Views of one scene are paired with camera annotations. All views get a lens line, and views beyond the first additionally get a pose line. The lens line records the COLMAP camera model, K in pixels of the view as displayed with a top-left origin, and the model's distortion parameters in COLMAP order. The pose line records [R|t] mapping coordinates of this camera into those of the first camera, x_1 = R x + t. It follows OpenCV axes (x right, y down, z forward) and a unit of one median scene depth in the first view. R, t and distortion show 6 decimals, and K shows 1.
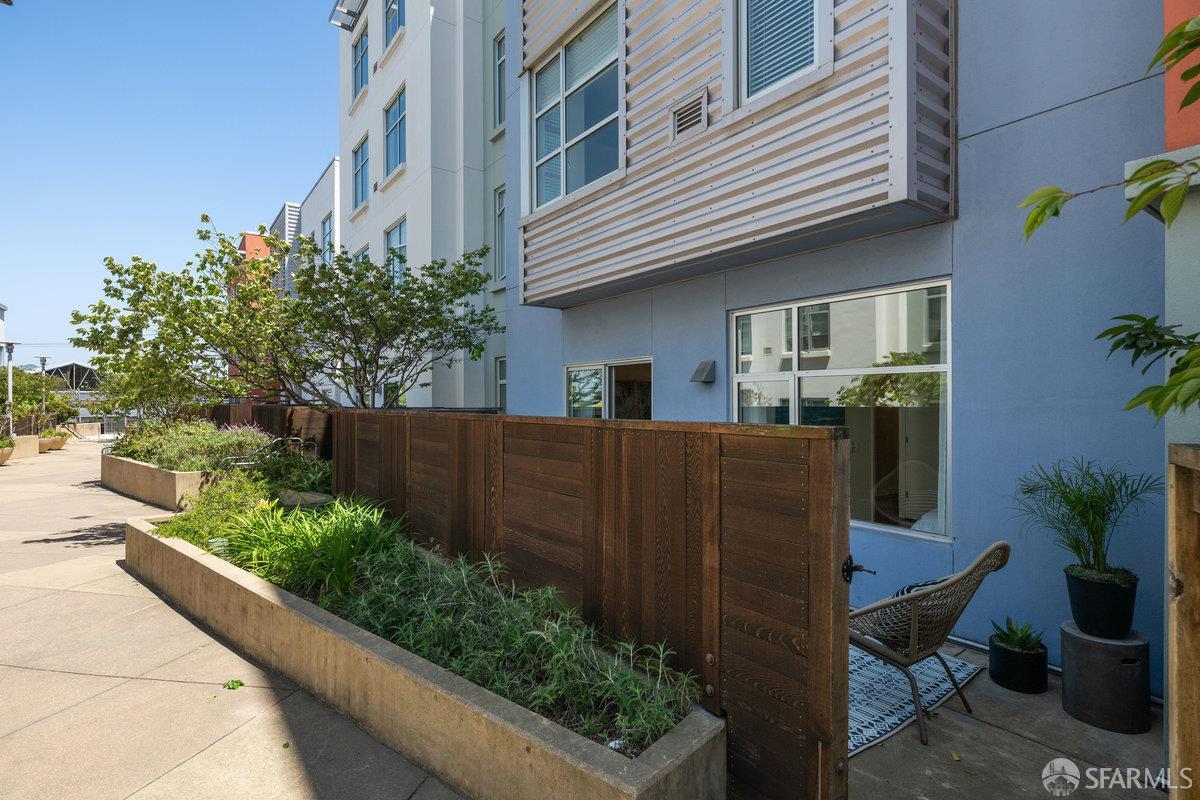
lens RADIAL K [[600.4, 0, 601.5], [0, 600.4, 403.5], [0, 0, 1]] dist [-0.003627, -0.000423]
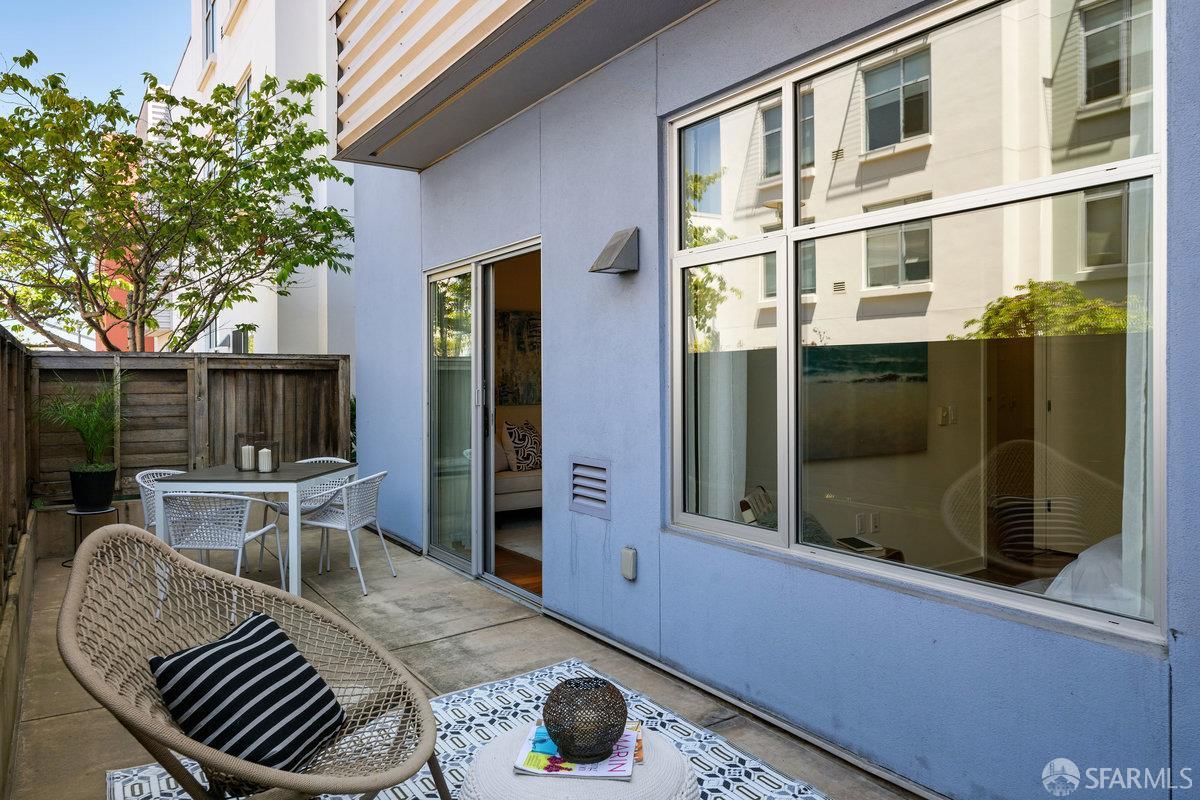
lens RADIAL K [[810.1, 0, 600.6], [0, 810.1, 388.6], [0, 0, 1]] dist [0.004342, -0.000565]
pose [[0.999242, -0.003346, -0.038784, 0.160804], [0.003818, 0.999919, 0.012120, 0.044757], [0.038740, -0.012259, 0.999174, 0.304228]]
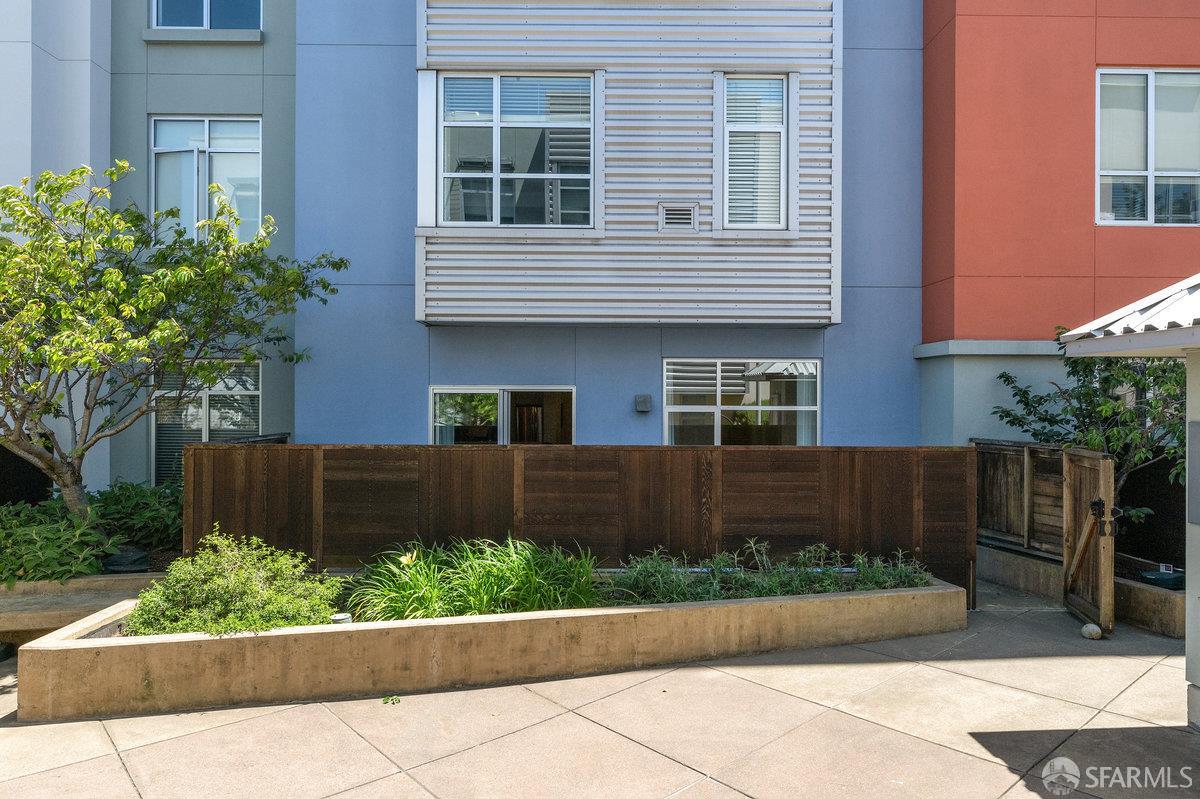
lens RADIAL K [[810.6, 0, 600.9], [0, 810.6, 401.4], [0, 0, 1]] dist [-0.000791, -0.000273]
pose [[0.577649, -0.002113, 0.816283, -1.130494], [-0.001295, 0.999993, 0.003505, -0.055884], [-0.816284, -0.003081, 0.577642, 0.074576]]
